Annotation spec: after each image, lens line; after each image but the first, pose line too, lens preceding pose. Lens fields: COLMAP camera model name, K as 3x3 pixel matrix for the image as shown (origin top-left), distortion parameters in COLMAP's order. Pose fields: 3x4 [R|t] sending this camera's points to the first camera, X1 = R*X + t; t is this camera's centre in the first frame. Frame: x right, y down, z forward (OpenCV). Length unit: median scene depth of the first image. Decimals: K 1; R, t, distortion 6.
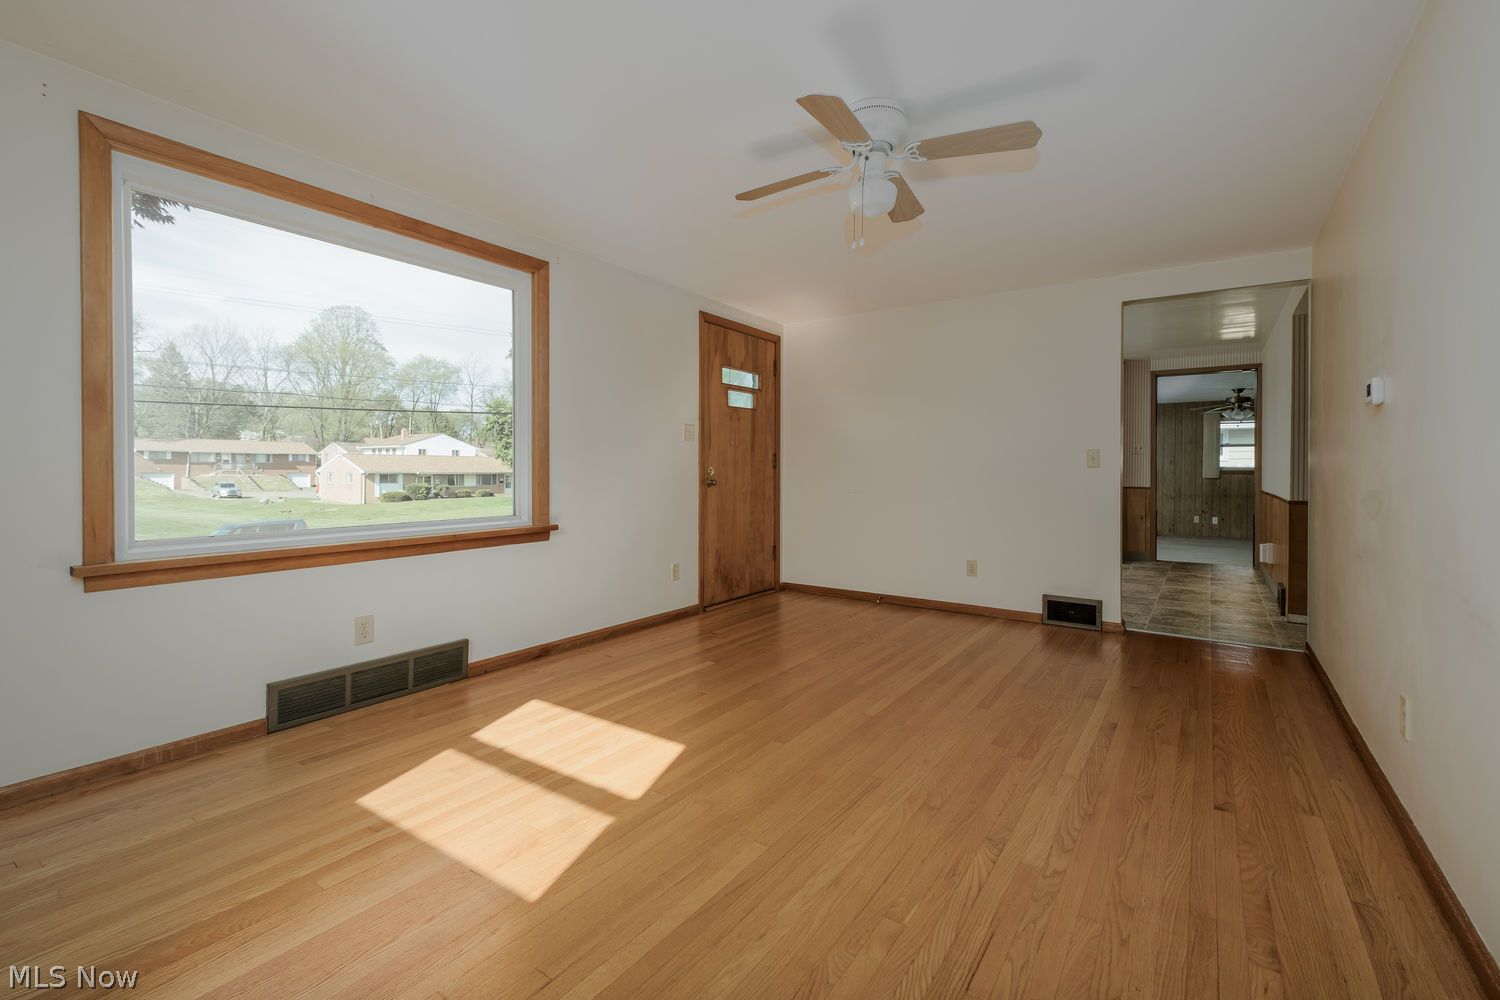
lens RADIAL K [[658.3, 0, 755.4], [0, 658.3, 474.3], [0, 0, 1]] dist [0.011675, -0.000859]
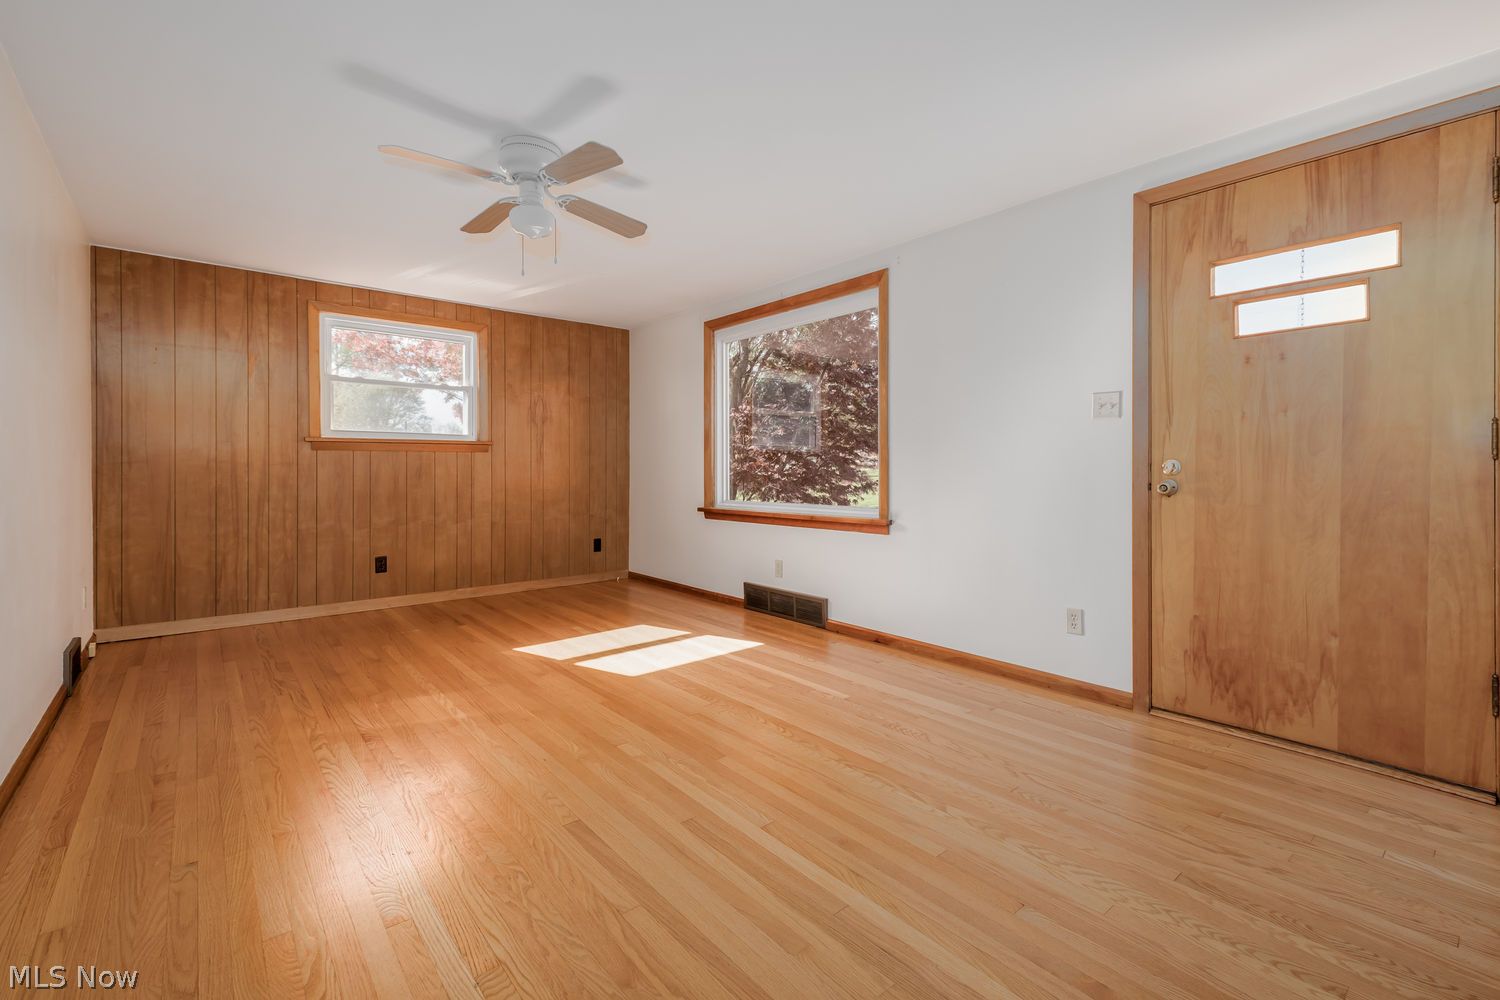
lens RADIAL K [[658.3, 0, 755.4], [0, 658.3, 474.3], [0, 0, 1]] dist [0.011675, -0.000859]
pose [[-0.269262, 0.004897, -0.963055, 0.776305], [-0.006185, 0.999958, 0.006814, -0.001357], [0.963047, 0.007791, -0.269220, 1.127663]]
